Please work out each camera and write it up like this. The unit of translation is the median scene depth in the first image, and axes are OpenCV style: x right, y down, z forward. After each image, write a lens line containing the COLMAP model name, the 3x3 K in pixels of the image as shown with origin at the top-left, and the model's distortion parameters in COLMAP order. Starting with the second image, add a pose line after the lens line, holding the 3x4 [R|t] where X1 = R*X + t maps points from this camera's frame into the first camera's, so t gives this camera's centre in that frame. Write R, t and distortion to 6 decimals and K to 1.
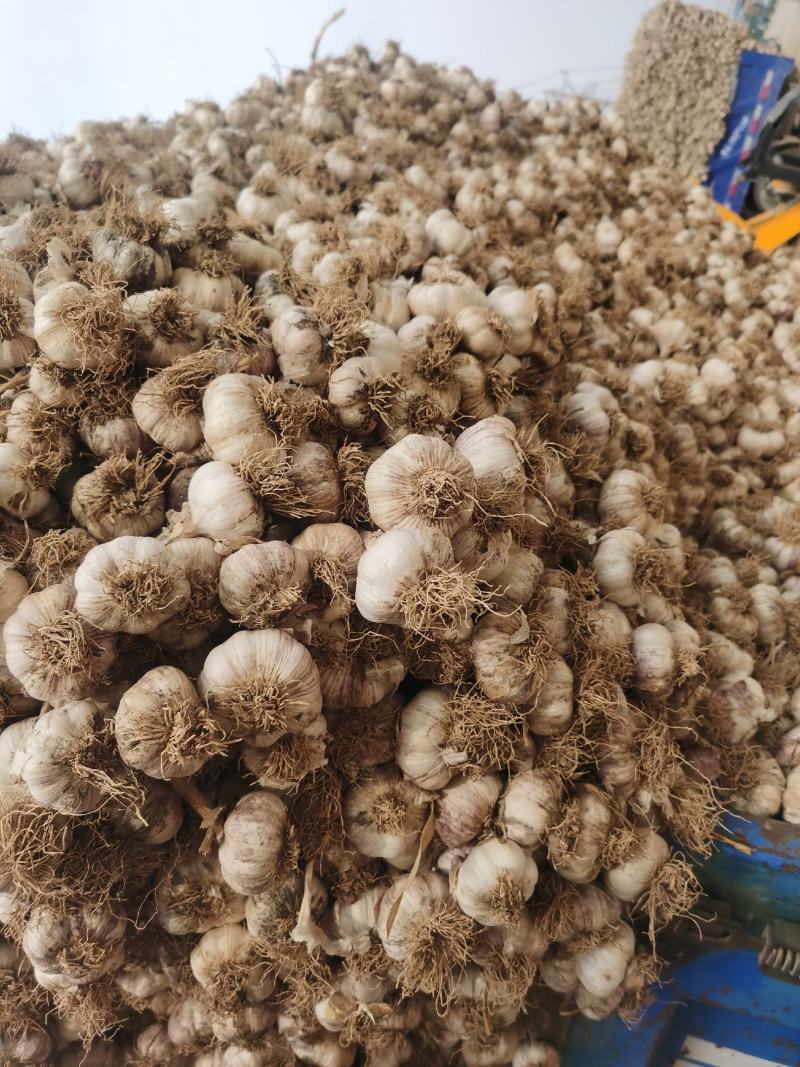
lens RADIAL K [[849.1, 0, 400.0], [0, 849.1, 533.5], [0, 0, 1]] dist [0.000088, -0.030196]
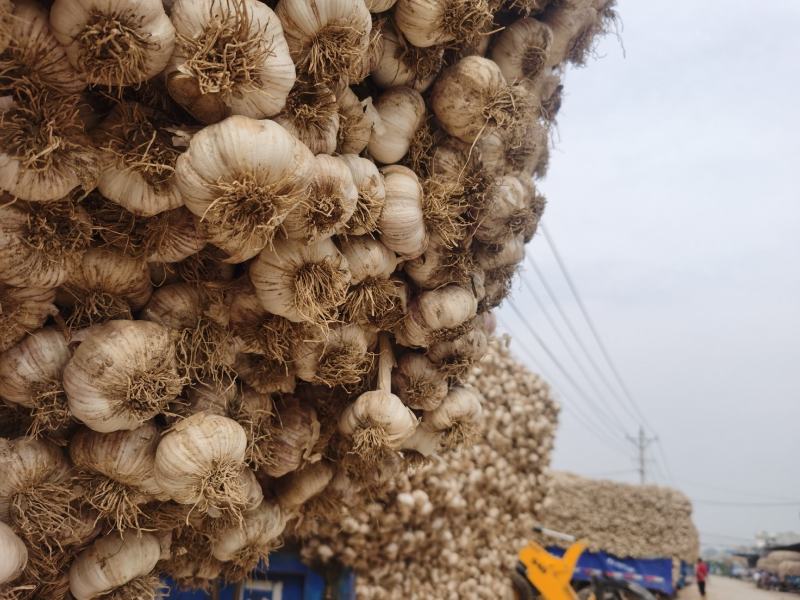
lens RADIAL K [[633.0, 0, 400.0], [0, 633.0, 300.0], [0, 0, 1]] dist [0.062596, -0.125479]
pose [[0.163431, 0.982465, -0.089734, -0.860216], [-0.977864, 0.149273, -0.146627, 0.461102], [-0.130662, 0.111711, 0.985113, -3.123994]]
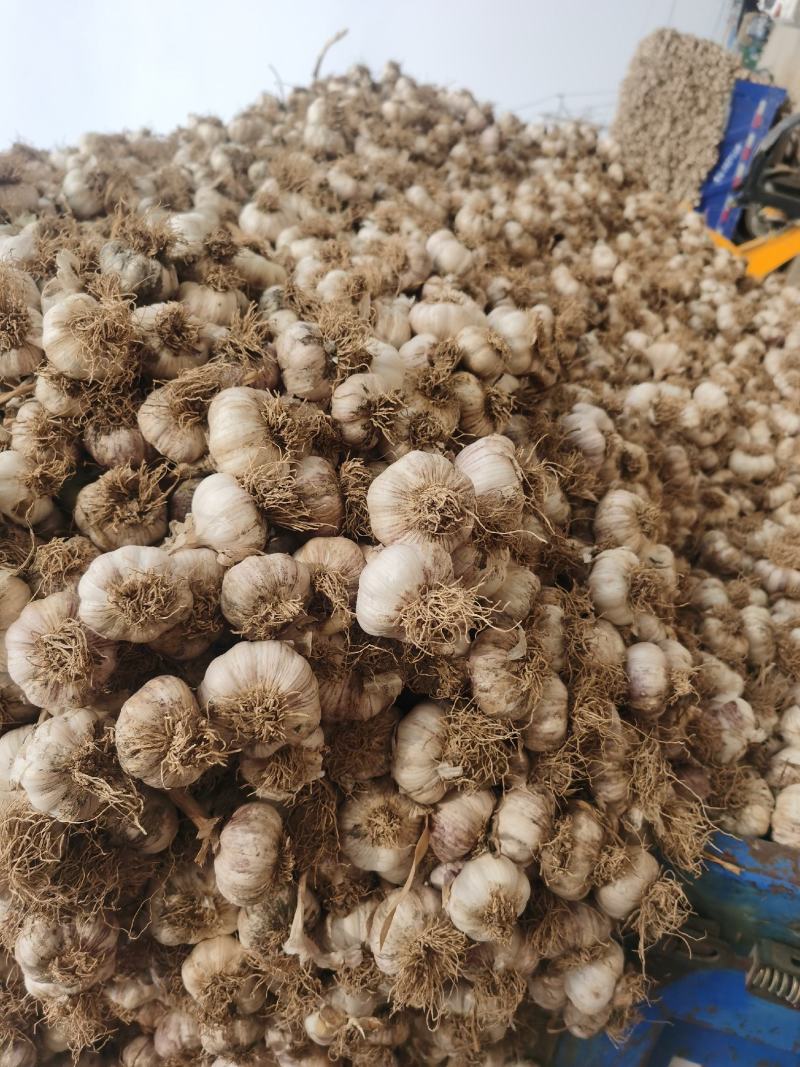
lens RADIAL K [[849.1, 0, 400.0], [0, 849.1, 533.5], [0, 0, 1]] dist [0.000088, -0.030196]
pose [[0.999703, 0.020502, 0.013191, -0.012598], [-0.020260, 0.999628, -0.018243, 0.000515], [-0.013560, 0.017970, 0.999747, -0.009998]]
